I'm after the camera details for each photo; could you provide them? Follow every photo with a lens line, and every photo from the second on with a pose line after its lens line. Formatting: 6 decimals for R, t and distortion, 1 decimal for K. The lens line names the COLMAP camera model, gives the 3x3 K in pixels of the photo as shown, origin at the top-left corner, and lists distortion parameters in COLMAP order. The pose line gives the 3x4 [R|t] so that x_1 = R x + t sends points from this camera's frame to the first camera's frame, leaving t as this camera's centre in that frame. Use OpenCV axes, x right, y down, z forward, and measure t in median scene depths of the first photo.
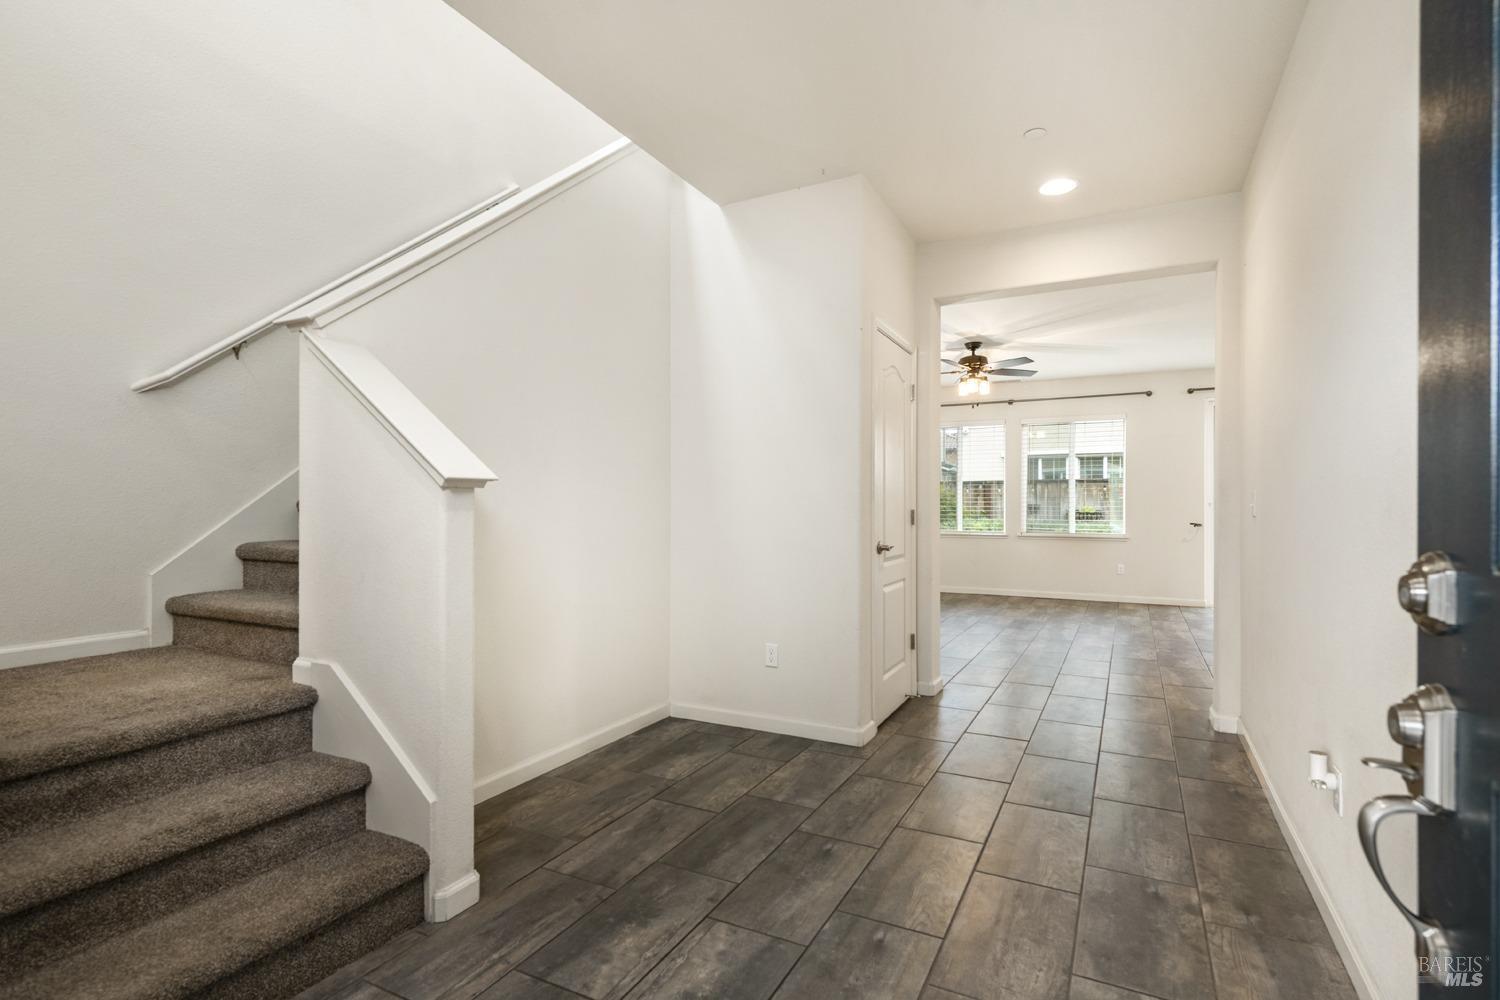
lens RADIAL K [[737.9, 0, 738.7], [0, 737.9, 505.2], [0, 0, 1]] dist [0.005401, 0.000169]
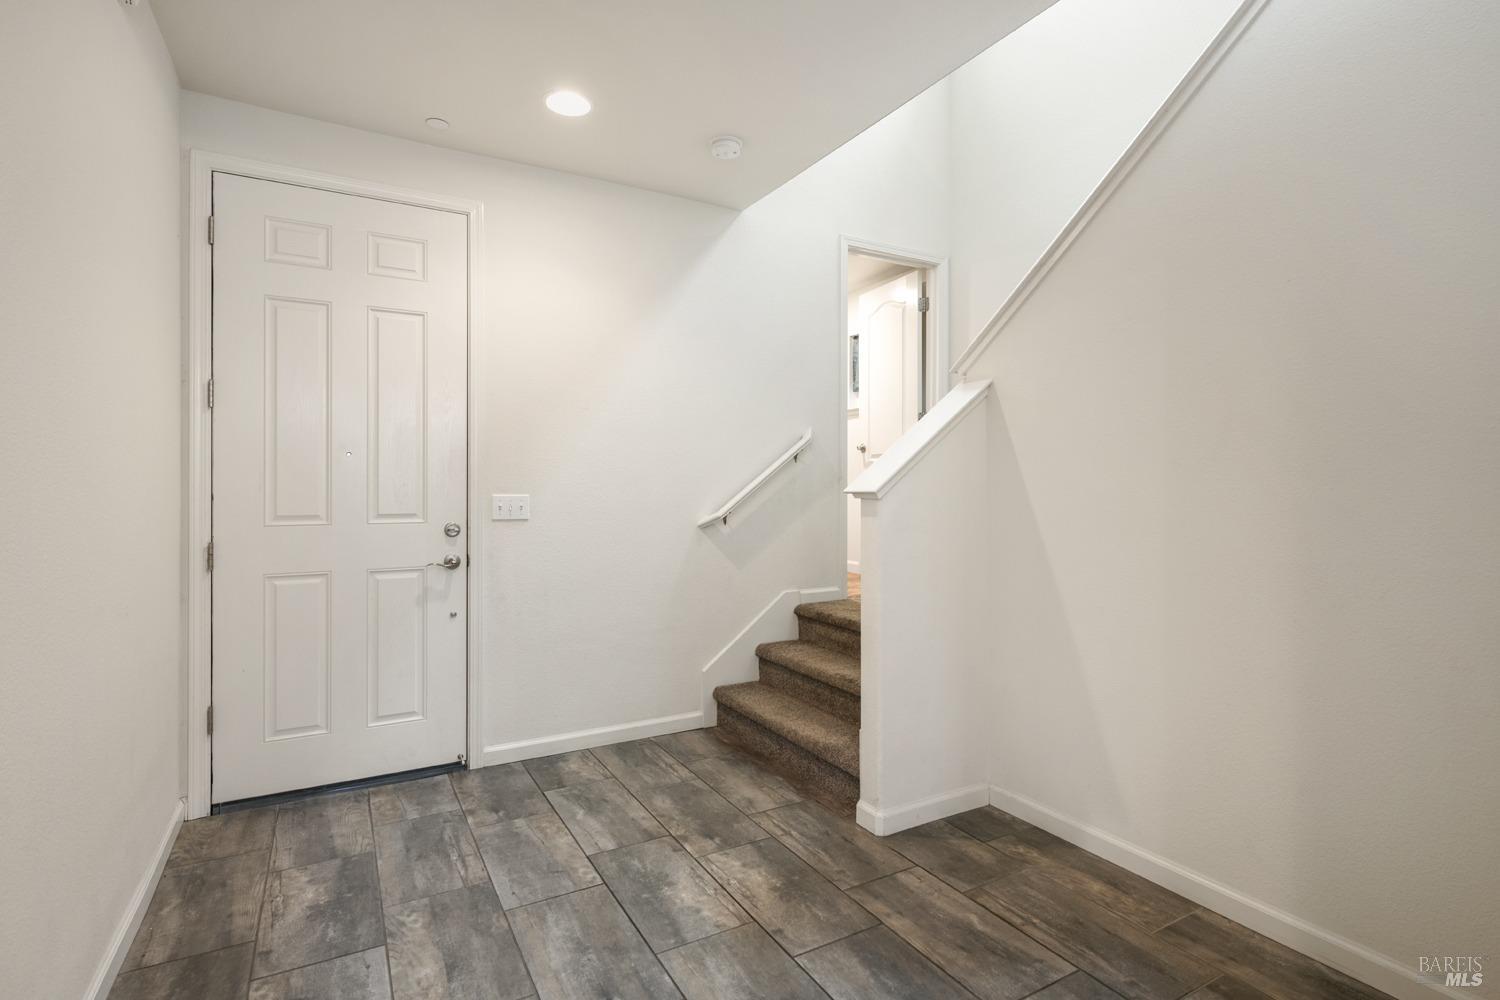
lens RADIAL K [[737.9, 0, 751.7], [0, 737.9, 488.5], [0, 0, 1]] dist [0.005401, 0.000169]
pose [[-0.539602, -0.002170, -0.841918, 0.733121], [0.003743, 0.999981, -0.004977, -0.027166], [0.841912, -0.005836, -0.539583, 1.394293]]
